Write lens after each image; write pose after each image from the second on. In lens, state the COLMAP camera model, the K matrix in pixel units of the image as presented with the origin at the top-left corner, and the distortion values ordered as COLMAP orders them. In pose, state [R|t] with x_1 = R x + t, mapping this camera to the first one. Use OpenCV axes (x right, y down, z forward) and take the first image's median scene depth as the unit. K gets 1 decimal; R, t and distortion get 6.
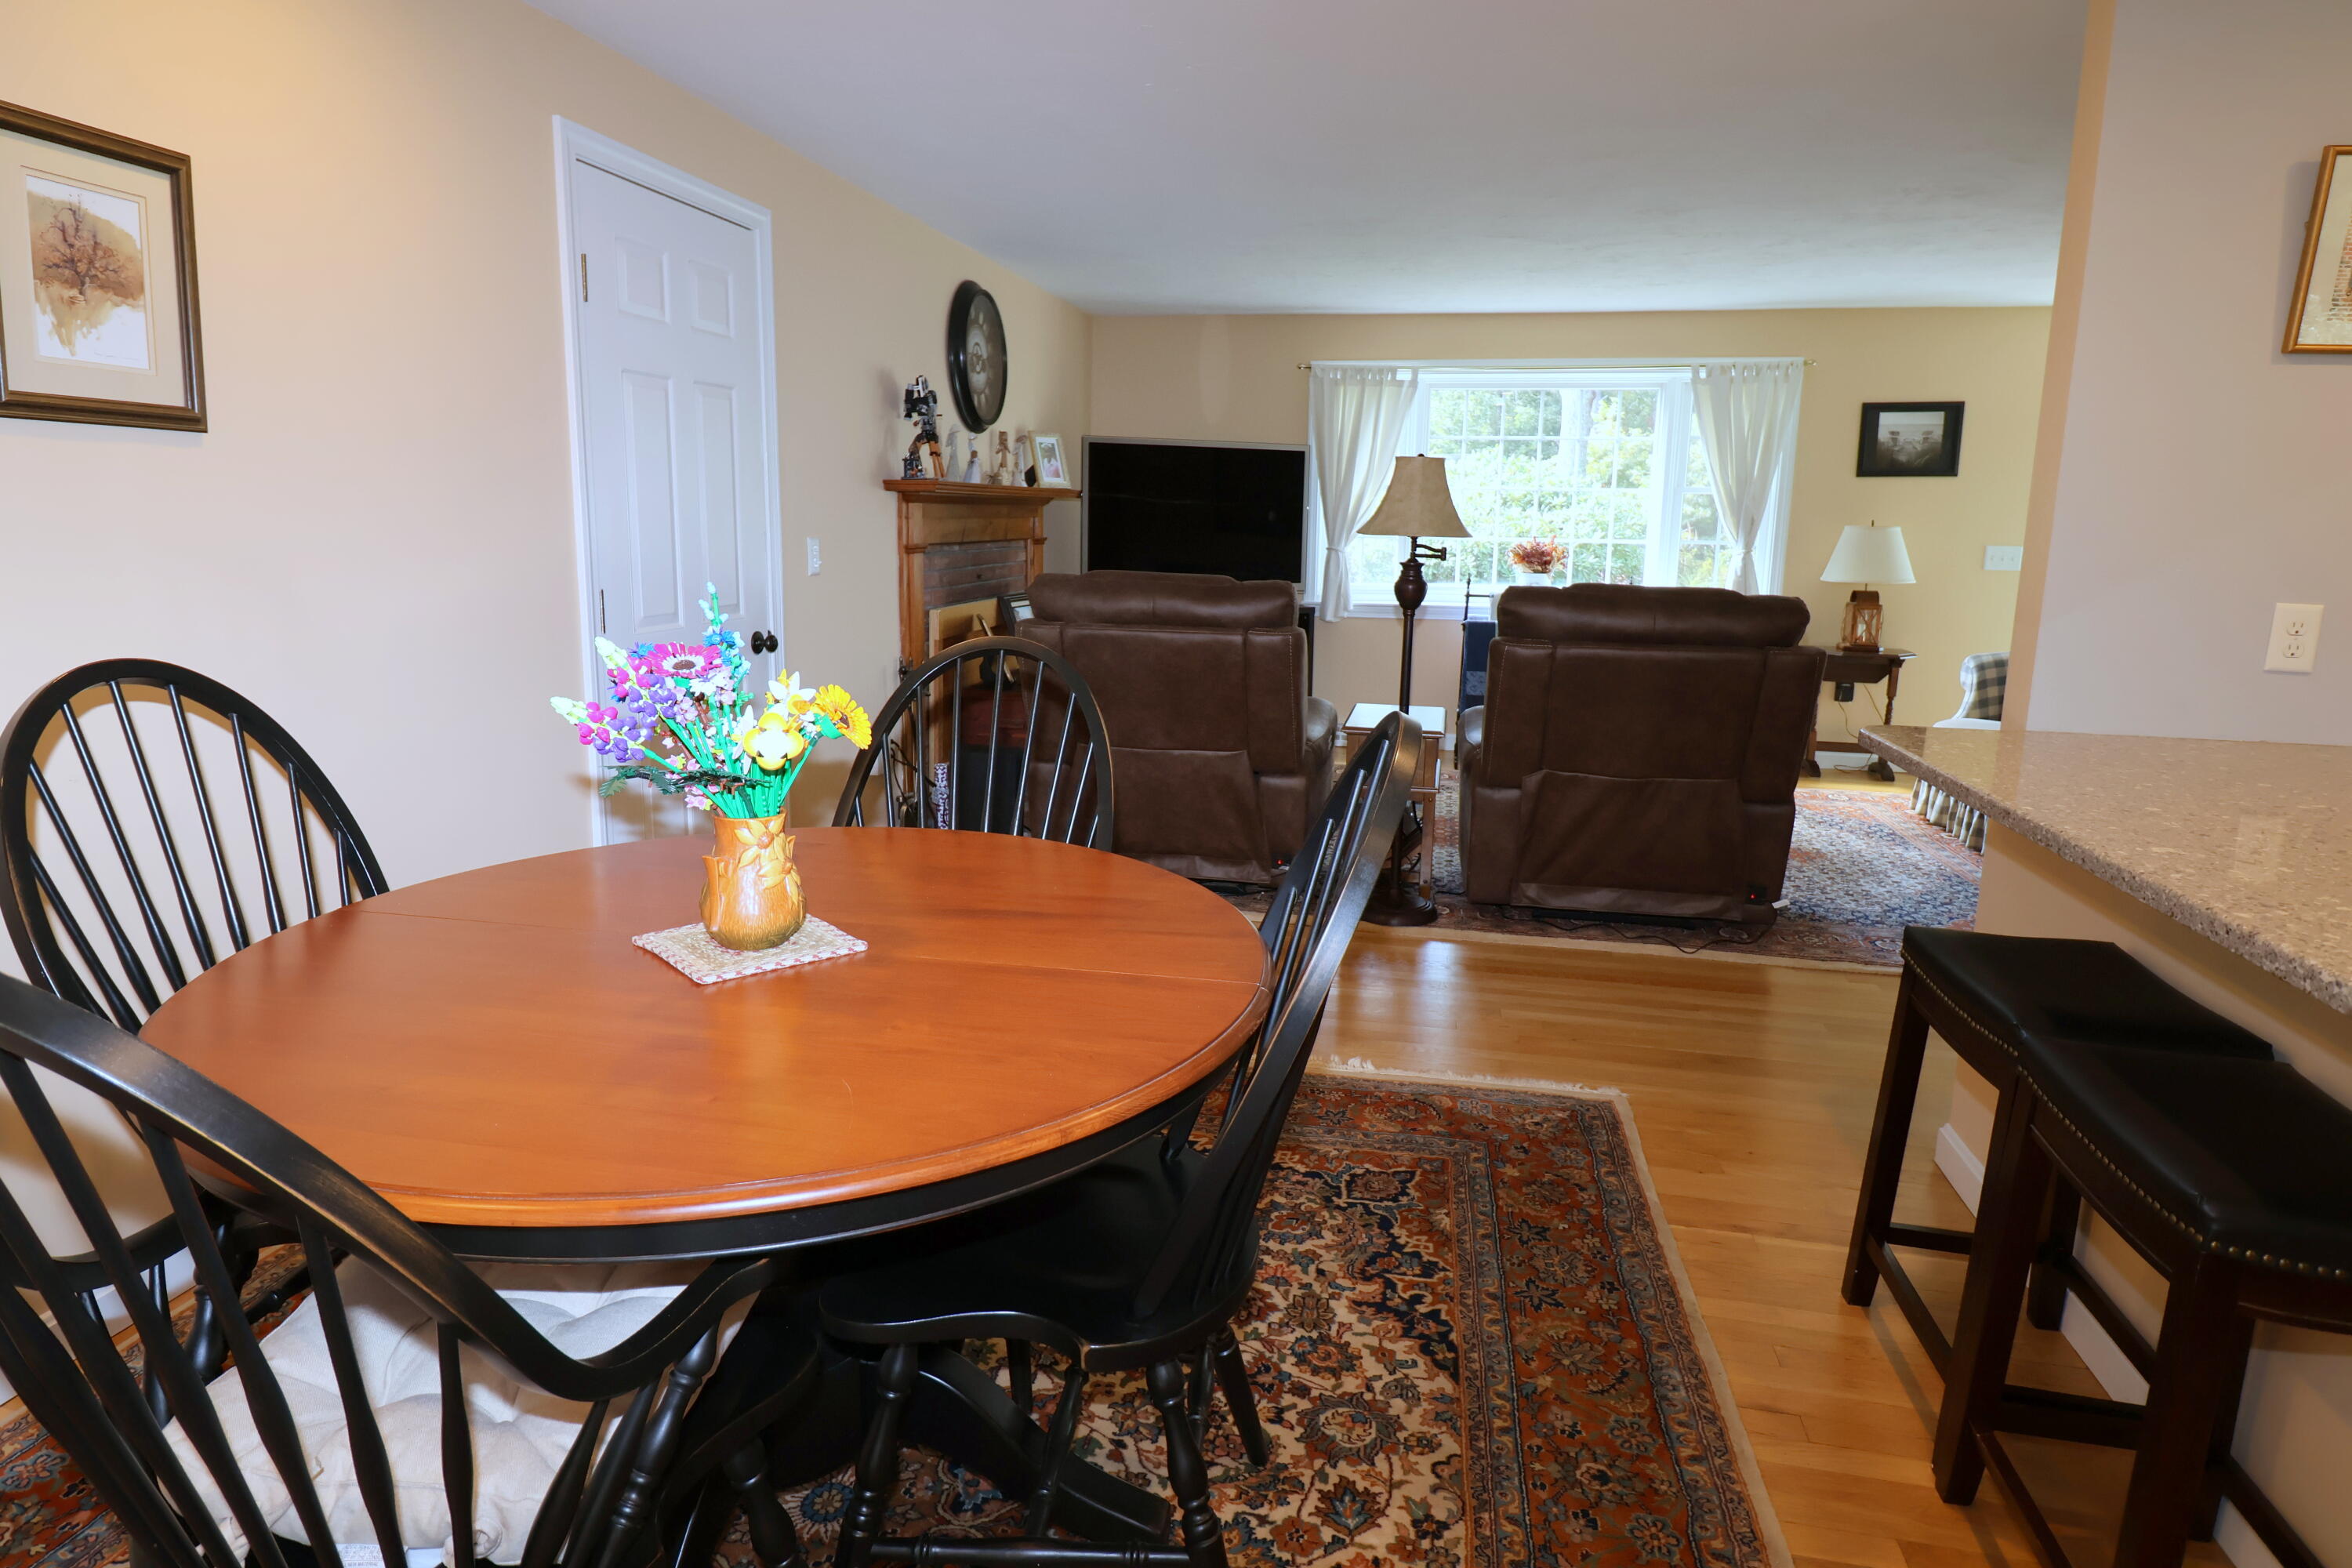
lens RADIAL K [[1336.0, 0, 1174.7], [0, 1336.0, 763.1], [0, 0, 1]] dist [-0.003299, -0.005034]
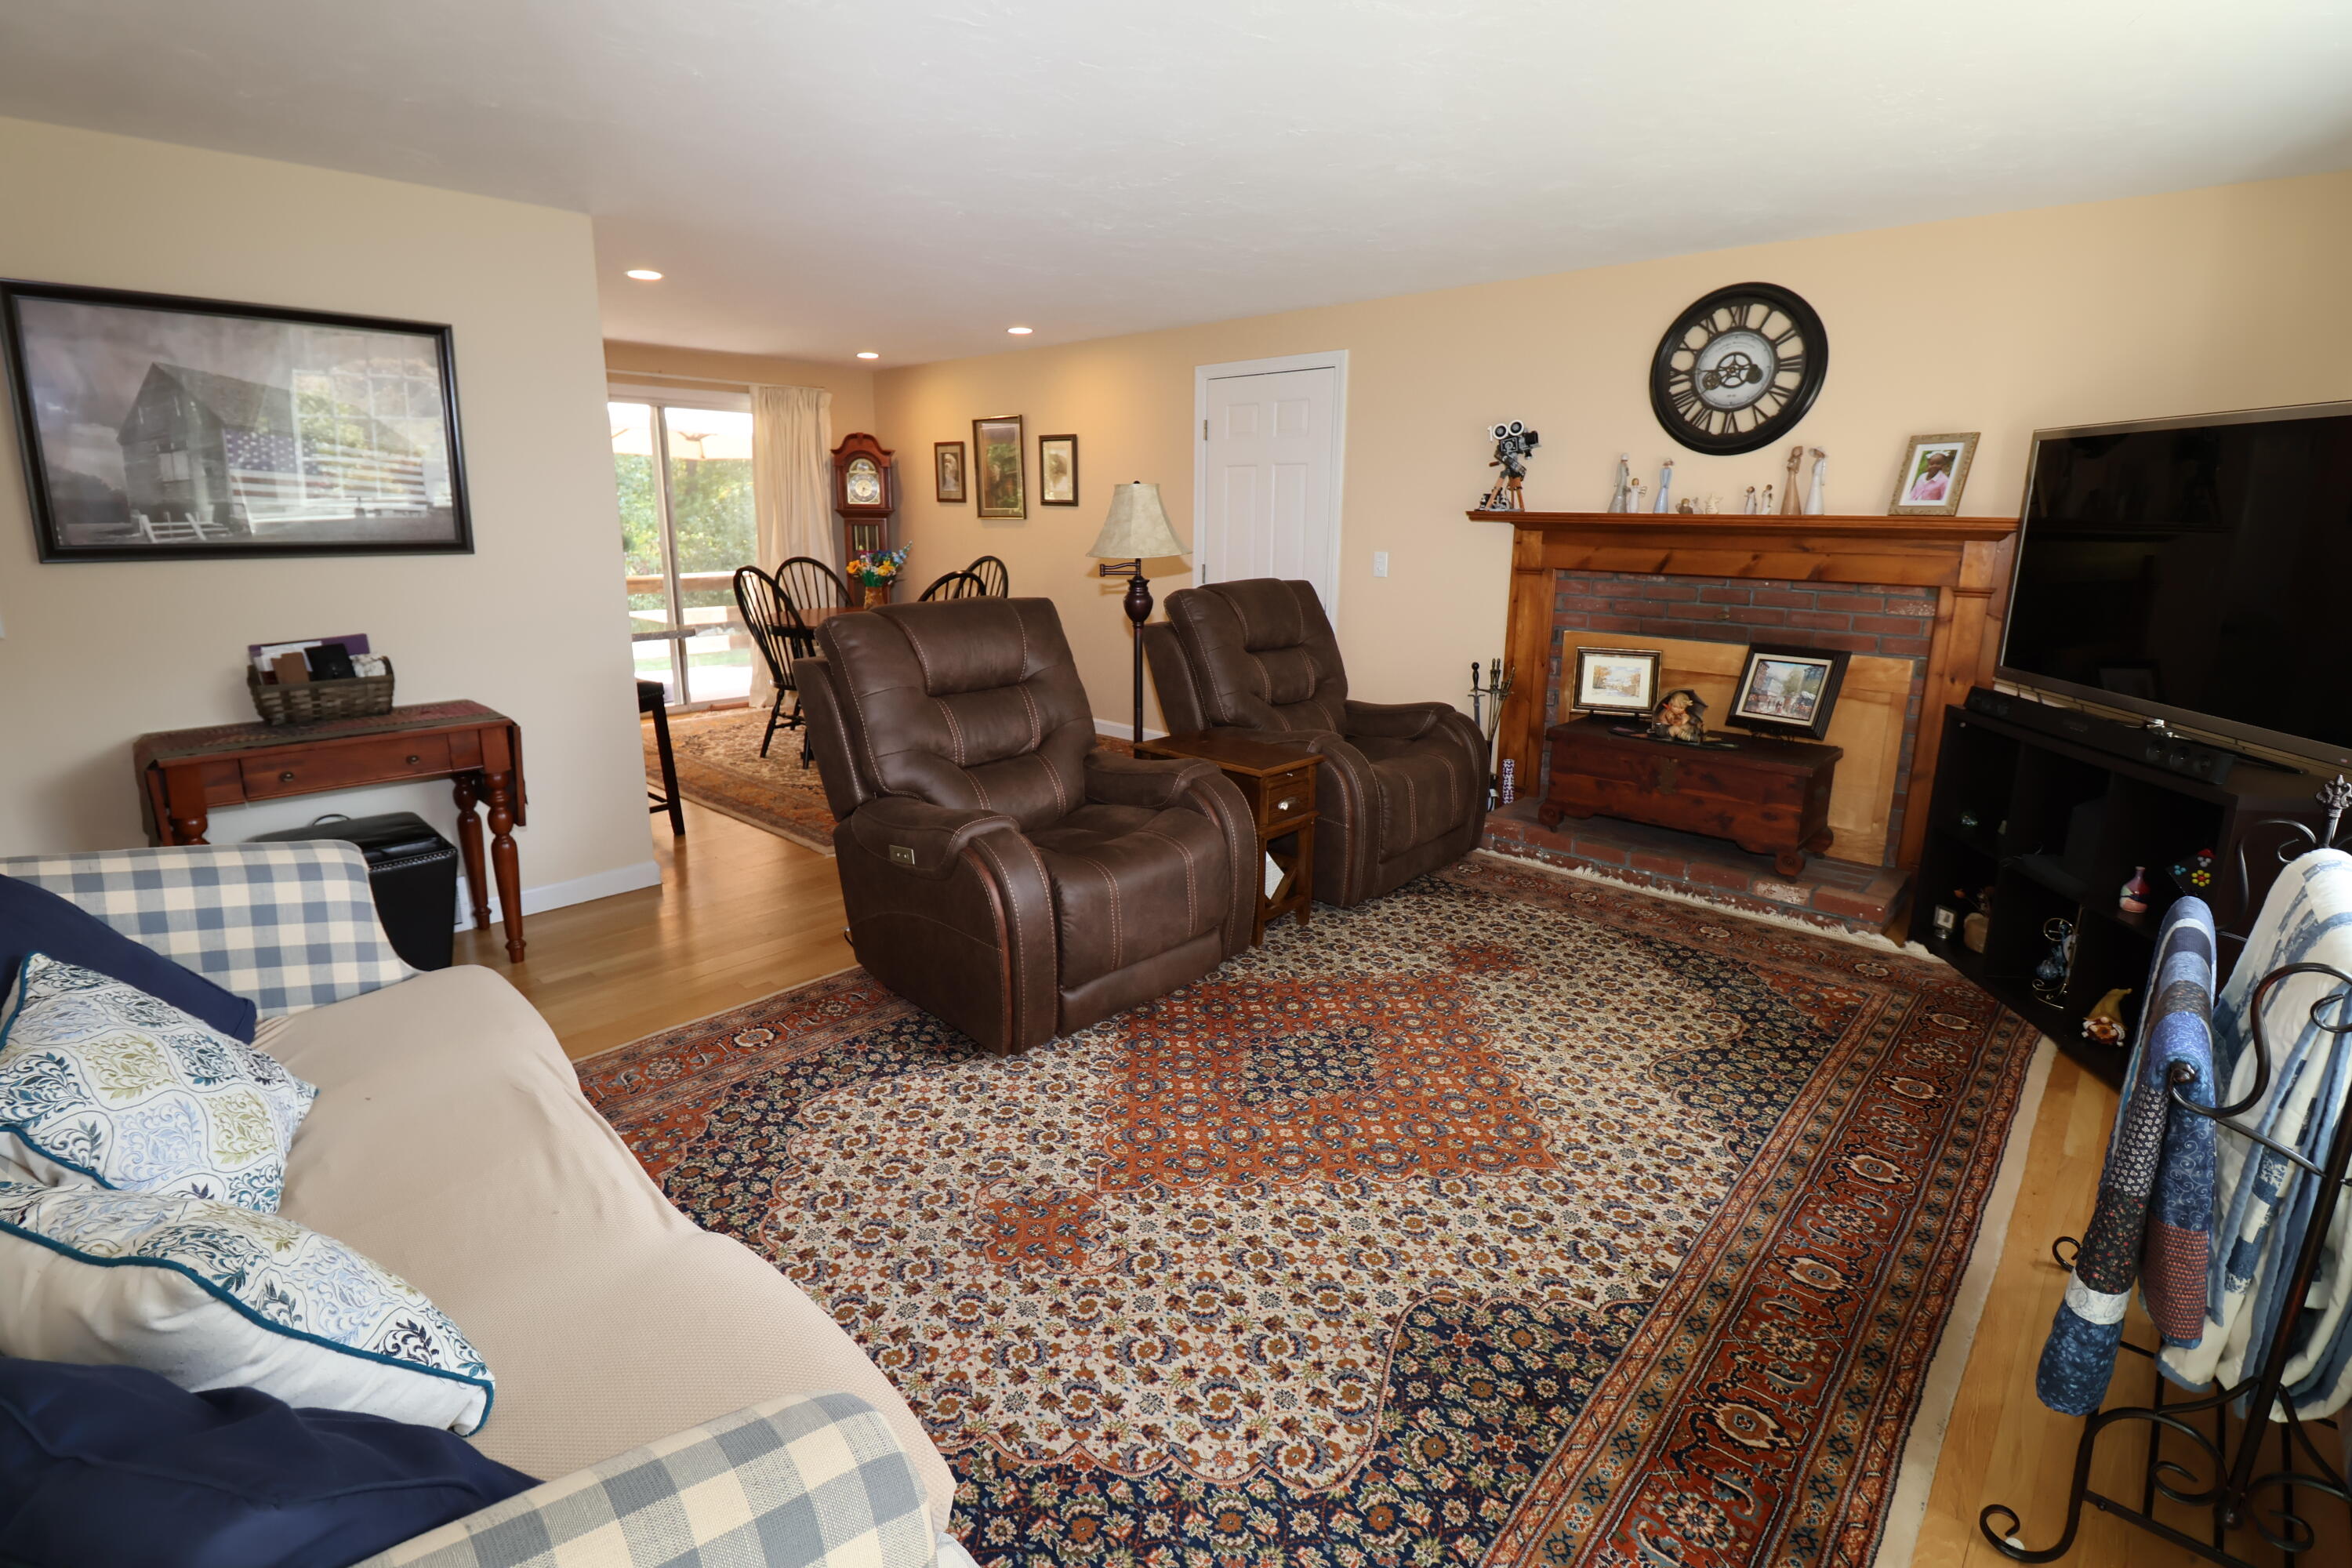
lens RADIAL K [[1079.8, 0, 1163.1], [0, 1079.8, 758.5], [0, 0, 1]] dist [-0.006851, -0.006018]
pose [[-0.532096, 0.171709, -0.829090, 1.837658], [-0.173528, 0.936317, 0.305283, -0.565232], [0.828711, 0.306310, -0.468414, 2.907270]]
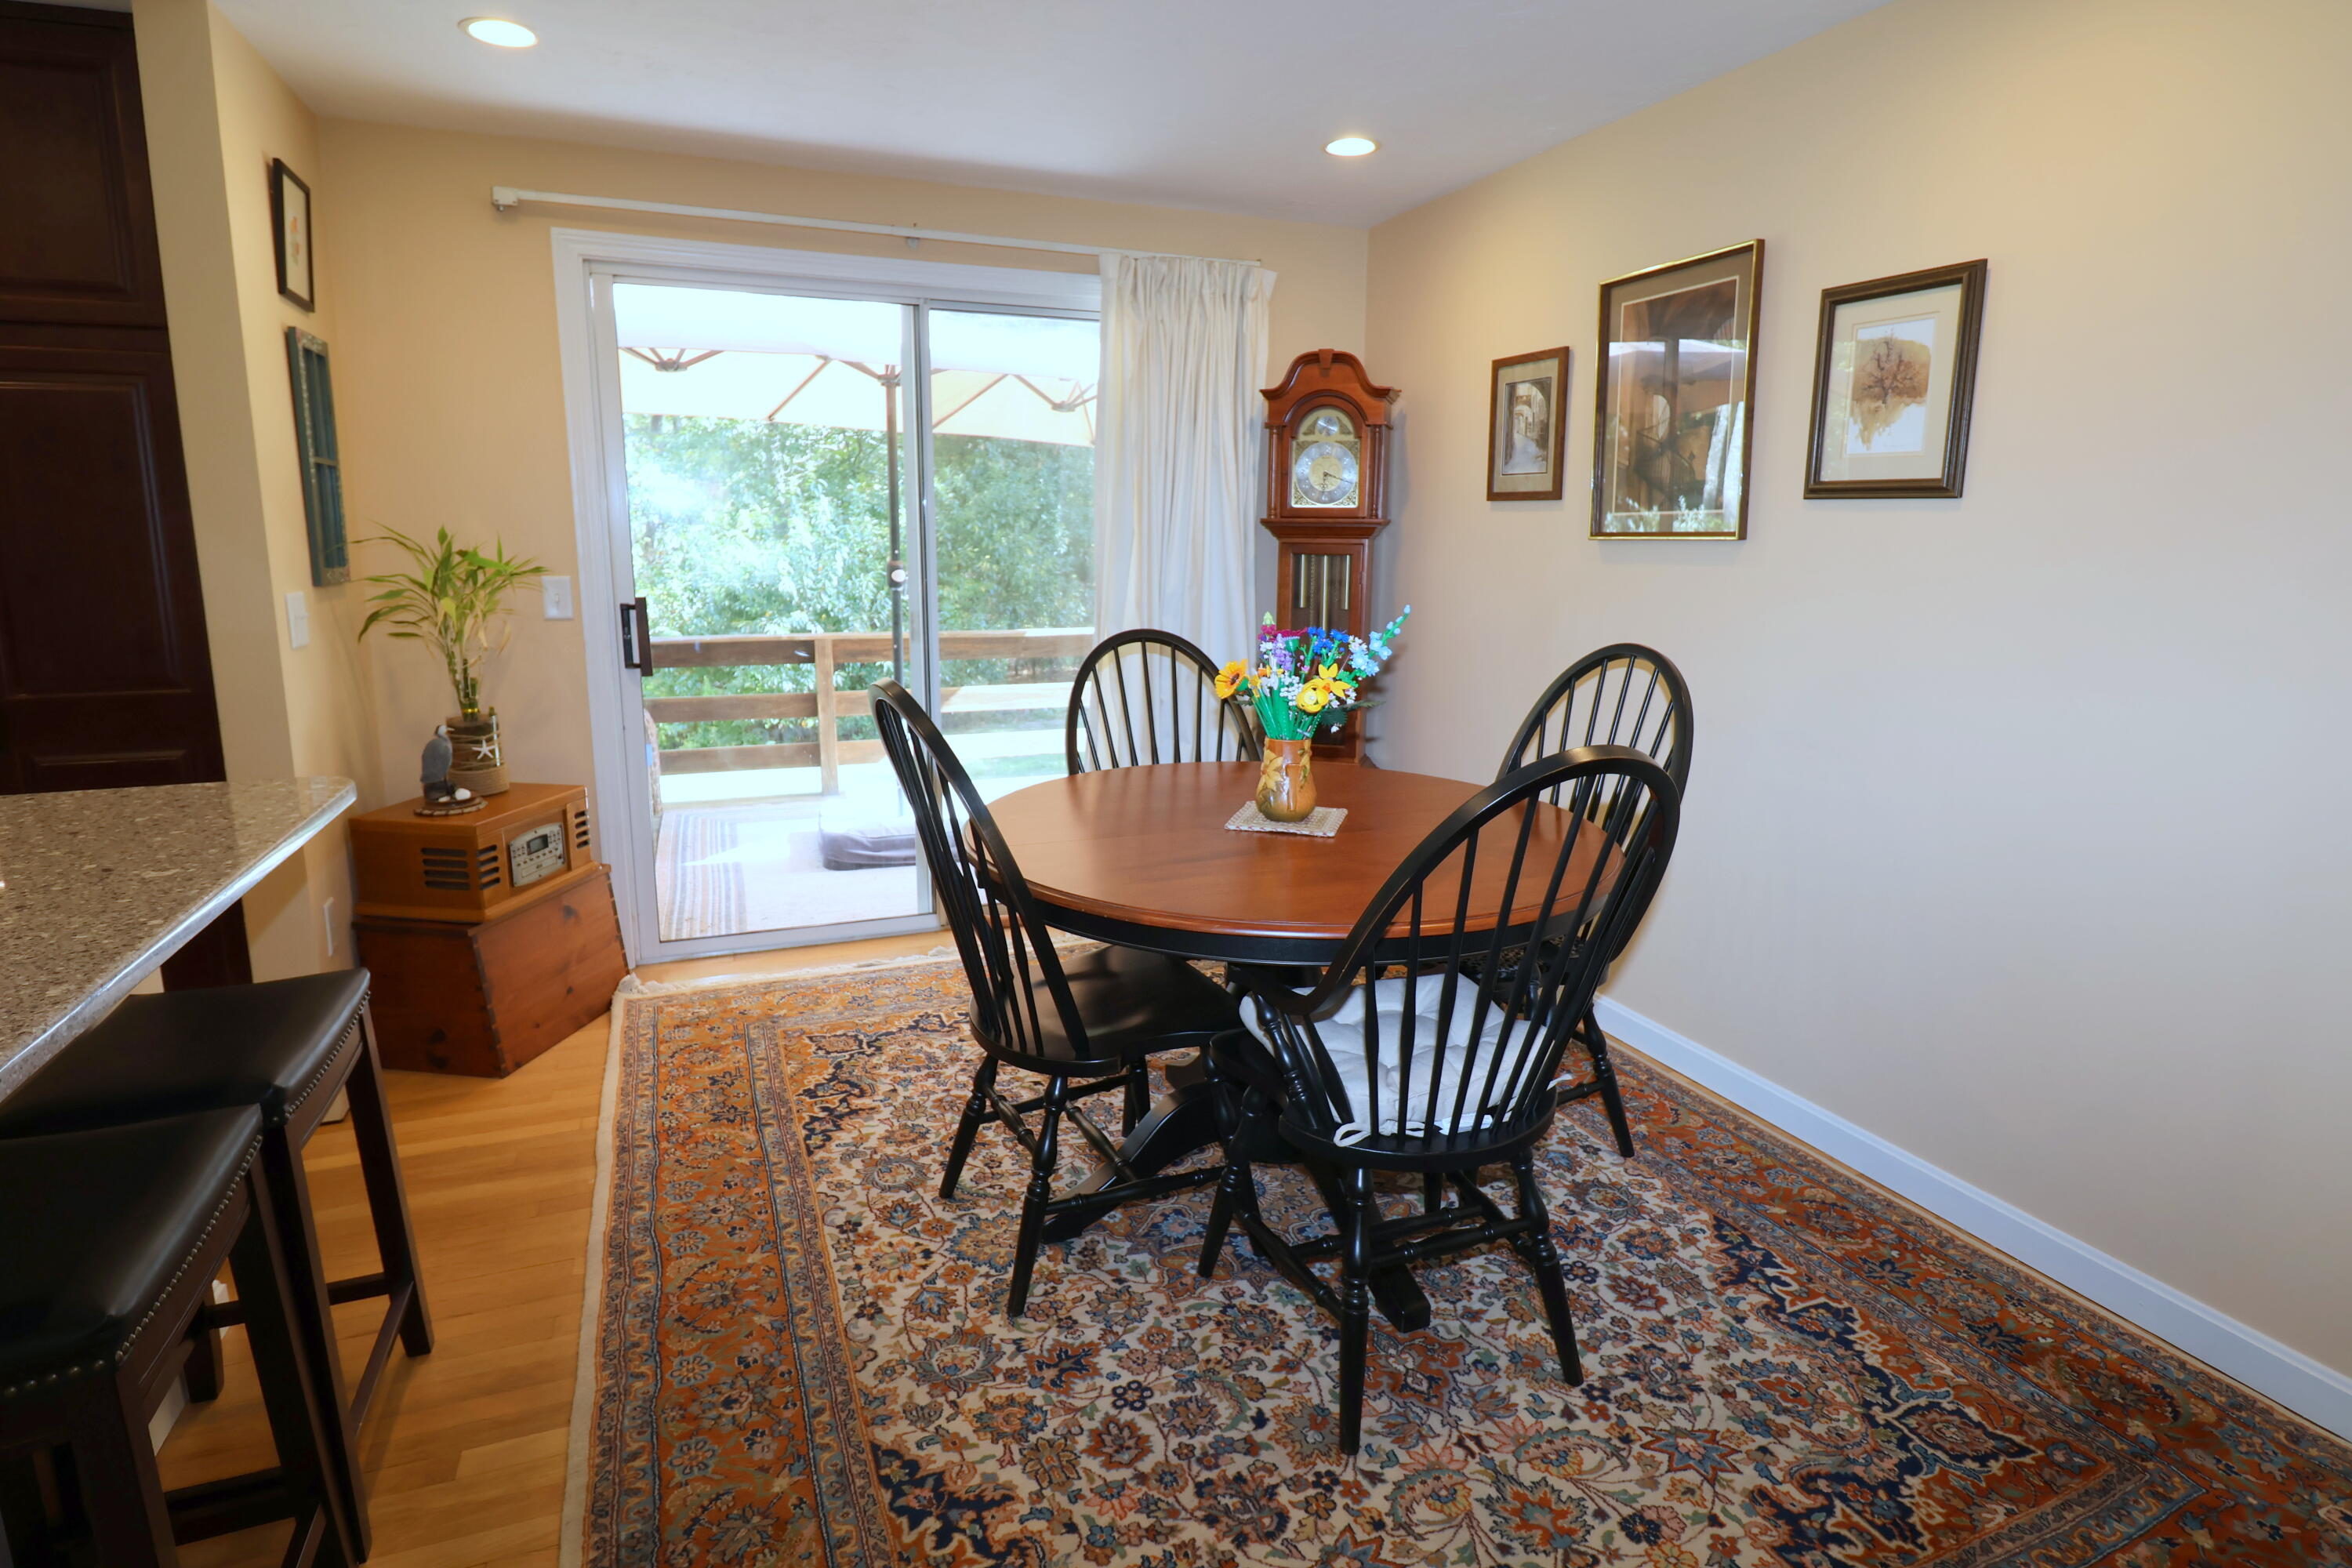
lens RADIAL K [[1197.7, 0, 1170.8], [0, 1197.7, 749.0], [0, 0, 1]] dist [-0.000819, -0.000676]
pose [[-0.840310, 0.079030, -0.536314, 0.435480], [-0.117847, 0.939027, 0.323018, -0.304180], [0.529141, 0.334639, -0.779761, 1.551398]]
